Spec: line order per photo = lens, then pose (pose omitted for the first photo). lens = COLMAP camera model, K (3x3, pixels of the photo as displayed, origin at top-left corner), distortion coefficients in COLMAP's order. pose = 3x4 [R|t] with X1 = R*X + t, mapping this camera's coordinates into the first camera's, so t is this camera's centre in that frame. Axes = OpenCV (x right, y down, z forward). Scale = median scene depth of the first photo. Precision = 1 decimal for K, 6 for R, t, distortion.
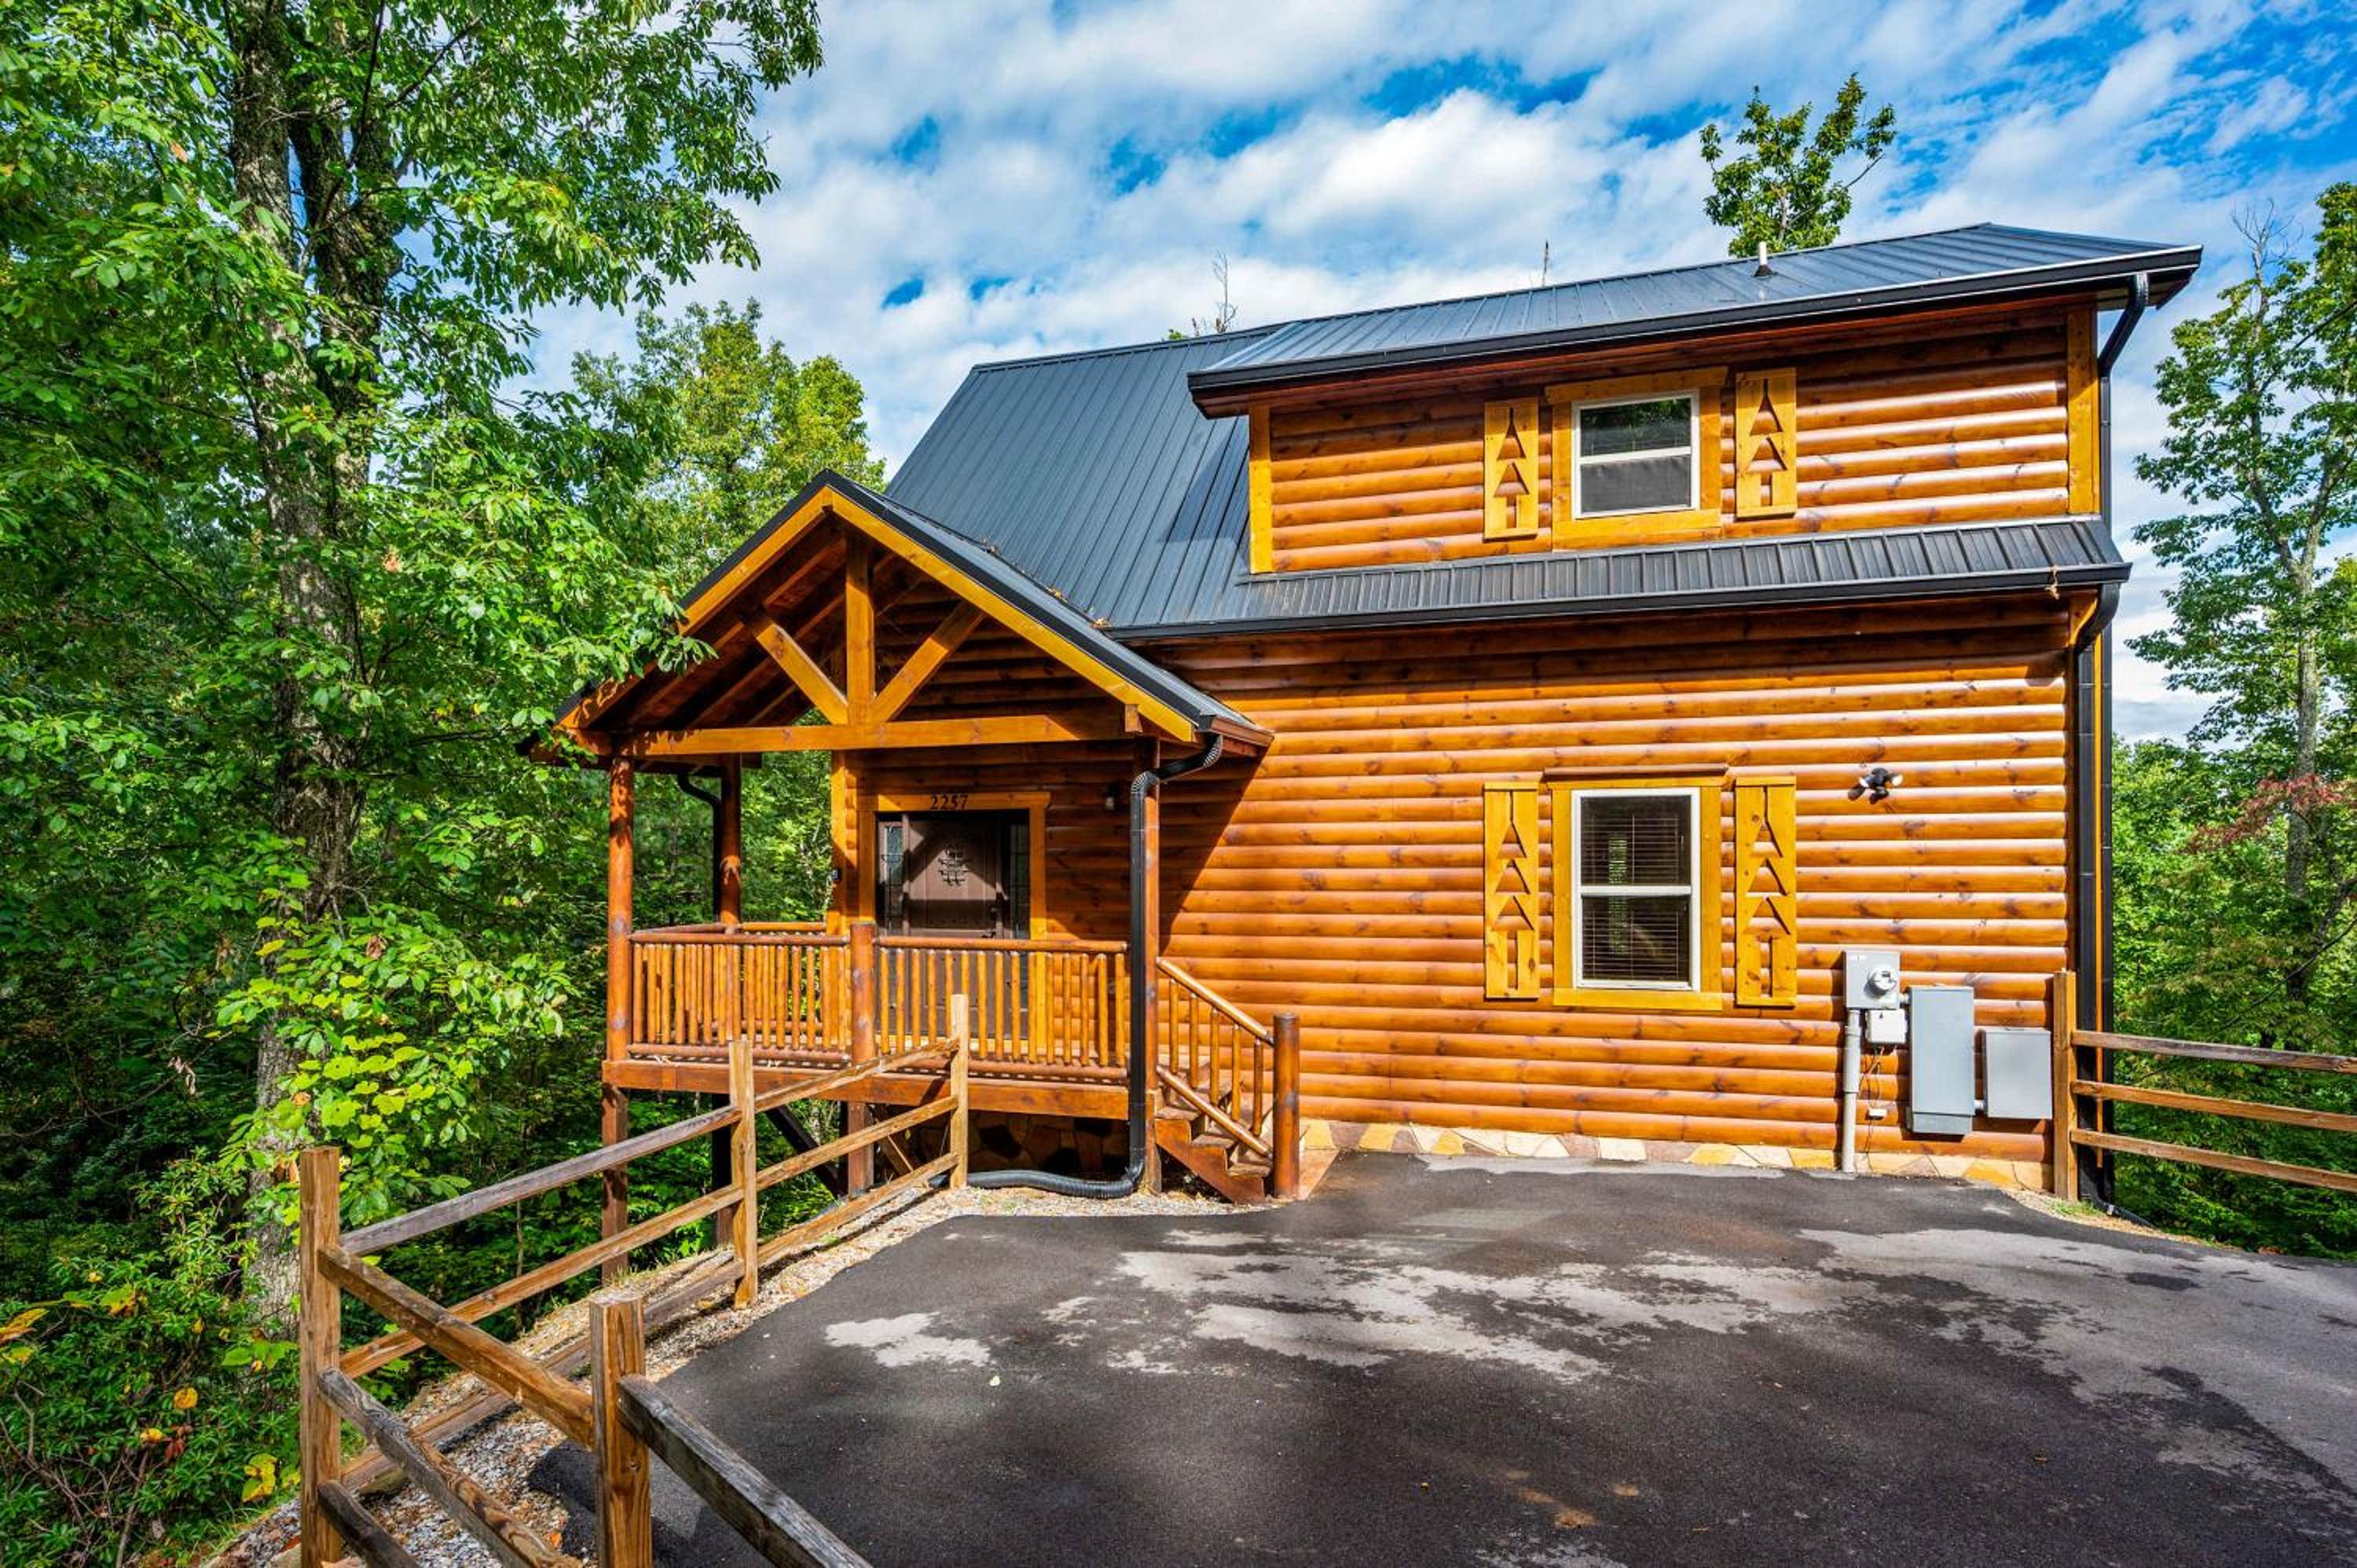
lens RADIAL K [[1228.1, 0, 1139.4], [0, 1228.1, 858.4], [0, 0, 1]] dist [0.000073, 0.001051]
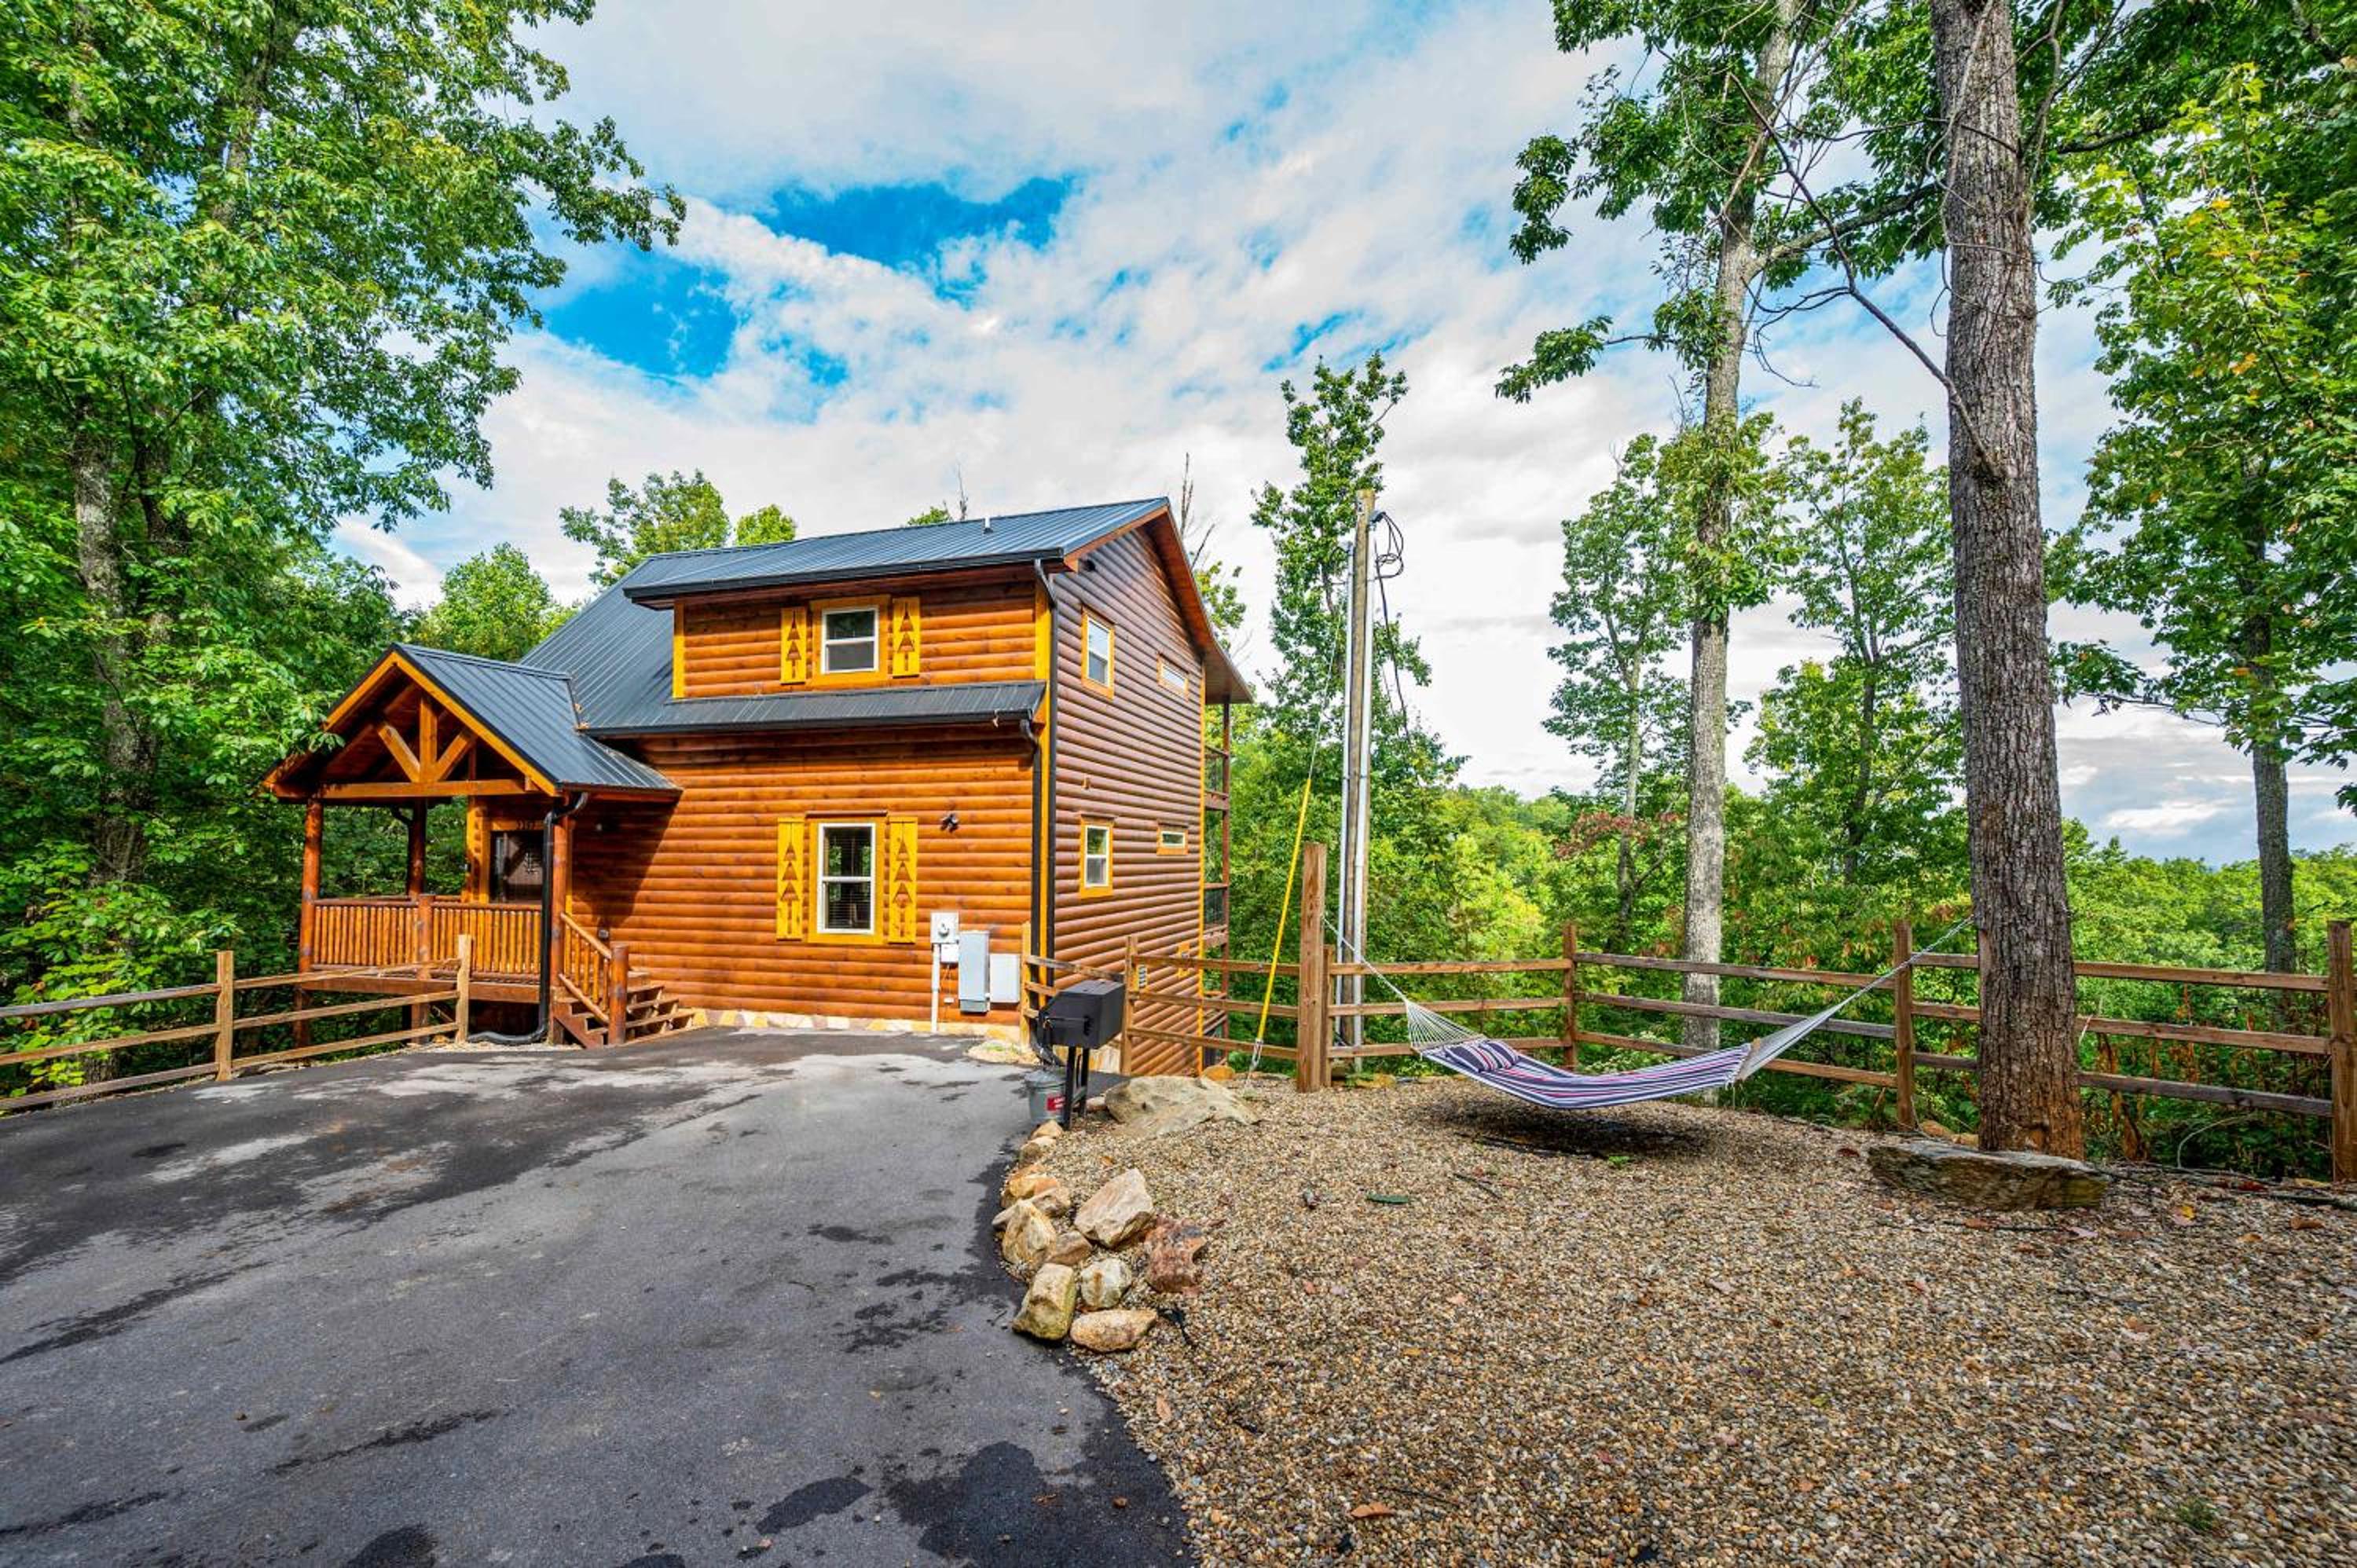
lens RADIAL K [[955.6, 0, 1221.5], [0, 955.6, 832.7], [0, 0, 1]] dist [-0.000767, 0.000062]
pose [[0.999683, 0.009109, 0.023491, 0.911613], [-0.008450, 0.999573, -0.027968, -0.007613], [-0.023735, 0.027760, 0.999333, -0.416036]]
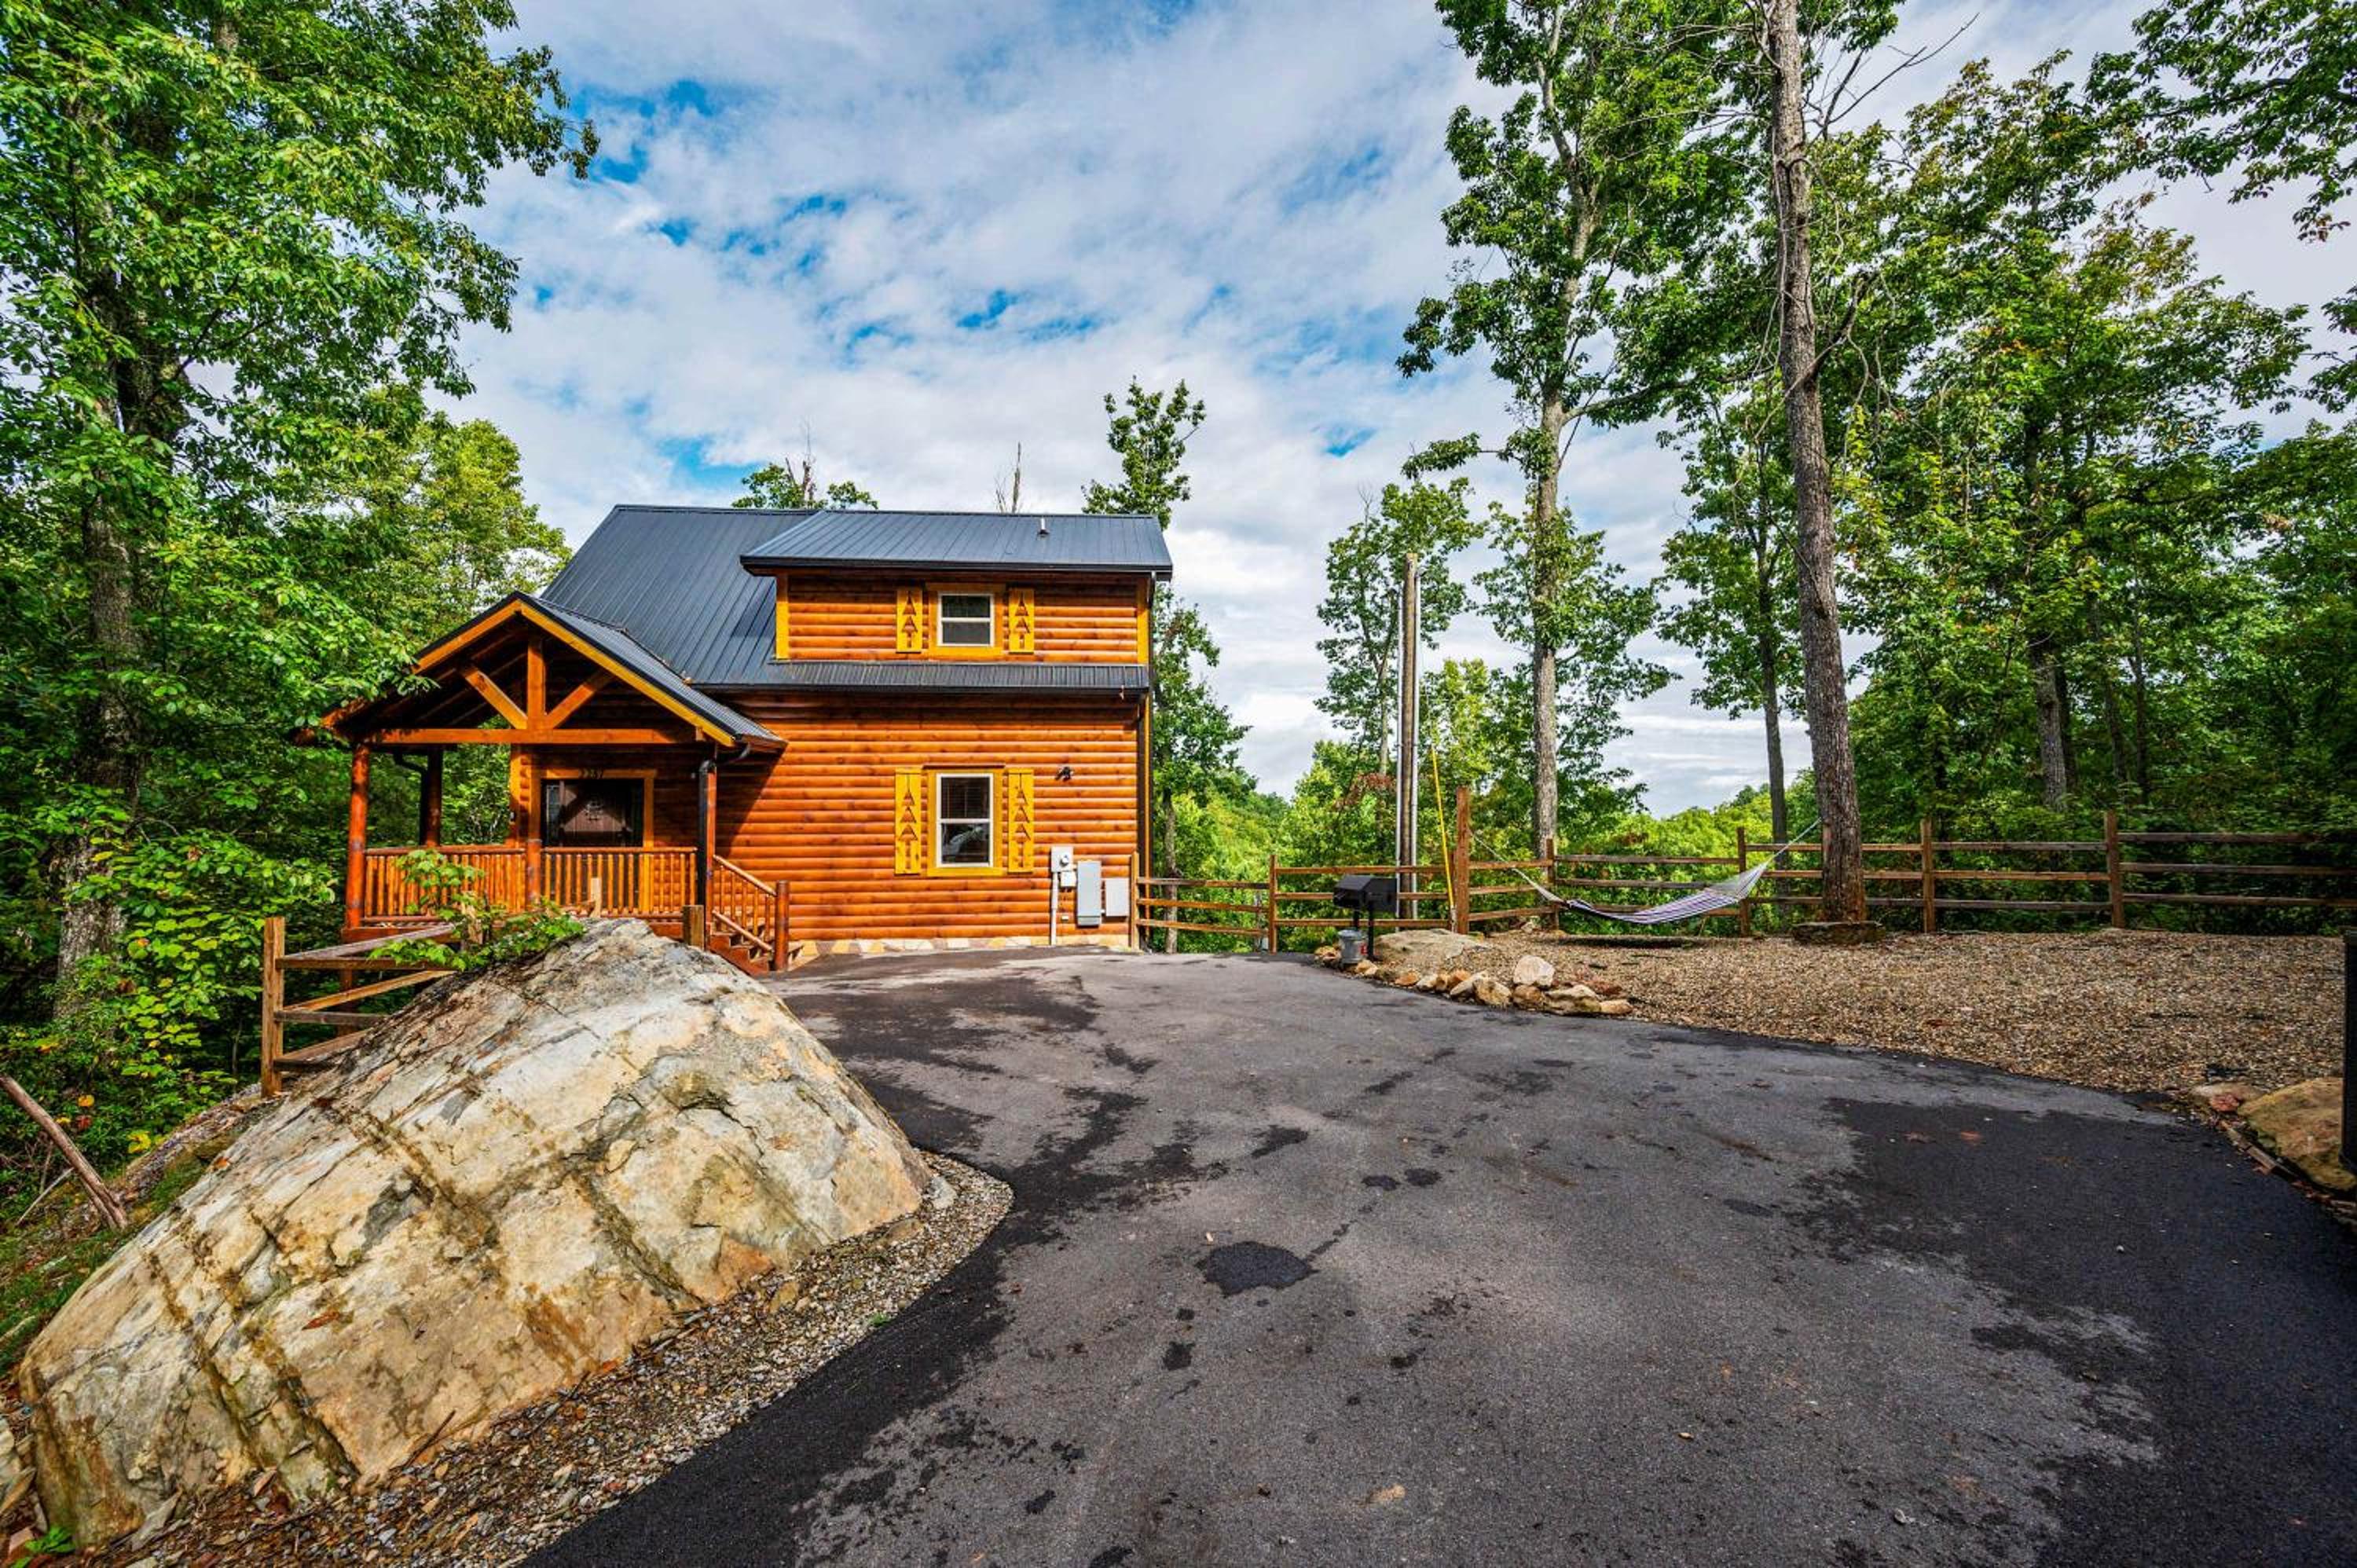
lens RADIAL K [[955.6, 0, 1189.5], [0, 955.6, 786.7], [0, 0, 1]] dist [-0.000767, 0.000062]
pose [[0.918384, 0.012943, 0.395480, 0.102862], [0.002372, 0.999267, -0.038212, 0.030465], [-0.395684, 0.036032, 0.917680, -0.675626]]
